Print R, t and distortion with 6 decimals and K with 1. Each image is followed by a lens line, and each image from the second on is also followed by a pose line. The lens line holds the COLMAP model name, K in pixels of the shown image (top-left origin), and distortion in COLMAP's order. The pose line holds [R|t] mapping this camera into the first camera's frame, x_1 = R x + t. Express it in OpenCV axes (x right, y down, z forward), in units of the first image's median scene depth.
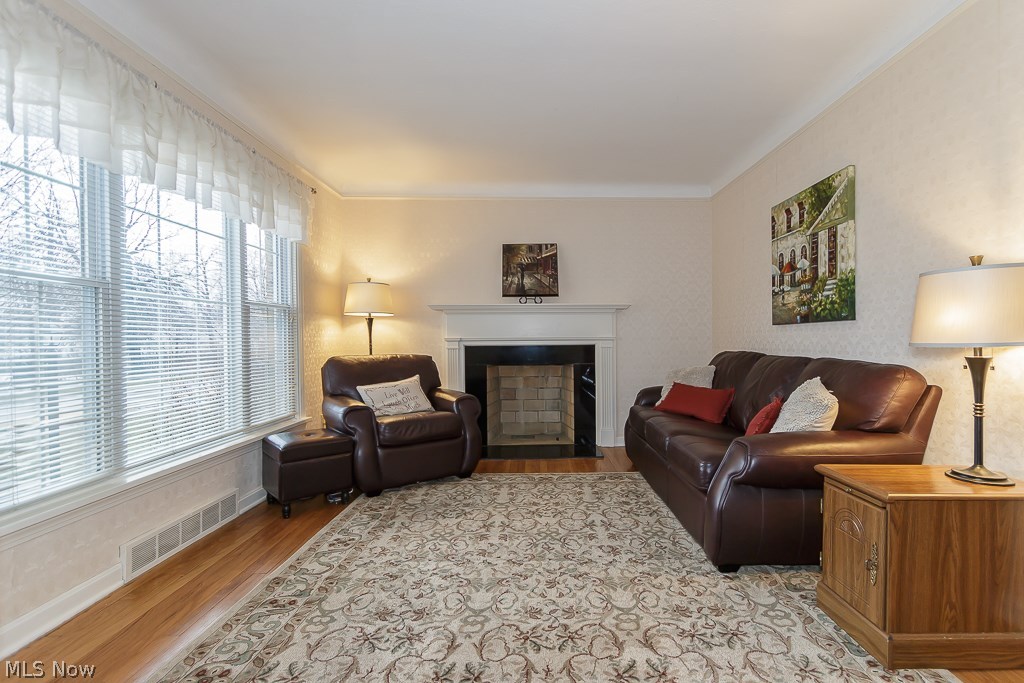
lens RADIAL K [[492.6, 0, 547.5], [0, 492.6, 345.8], [0, 0, 1]] dist [0.002464, -0.003010]
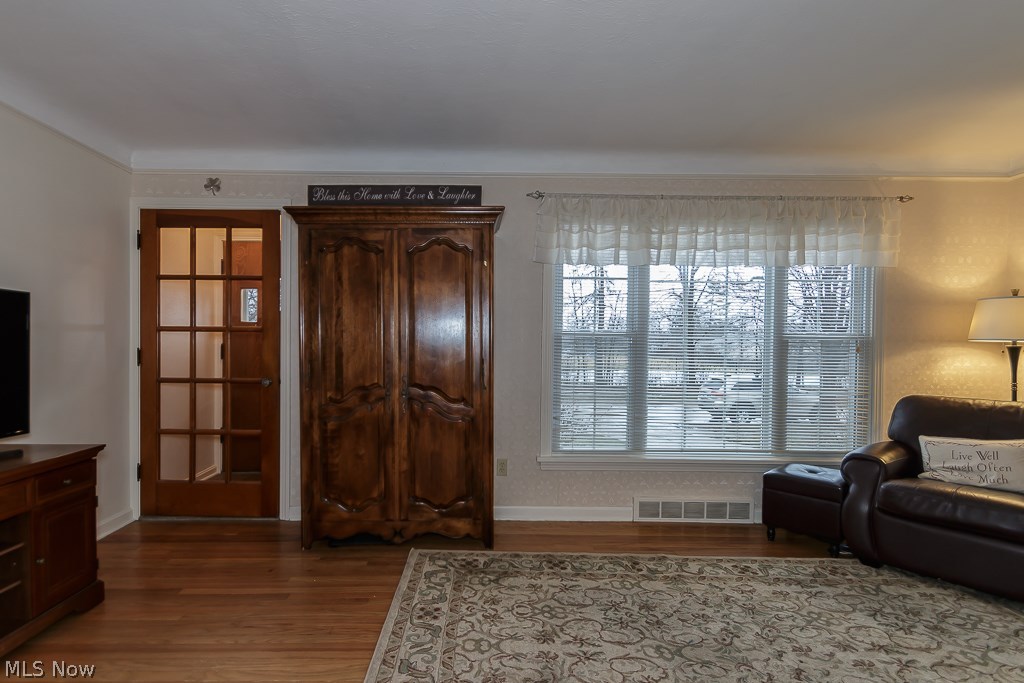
lens RADIAL K [[517.9, 0, 469.1], [0, 517.9, 353.3], [0, 0, 1]] dist [0.015177, -0.004070]
pose [[-0.080420, 0.004800, -0.996749, 0.601571], [-0.020582, 0.999767, 0.006476, -0.046874], [0.996549, 0.021036, -0.080303, 0.406501]]
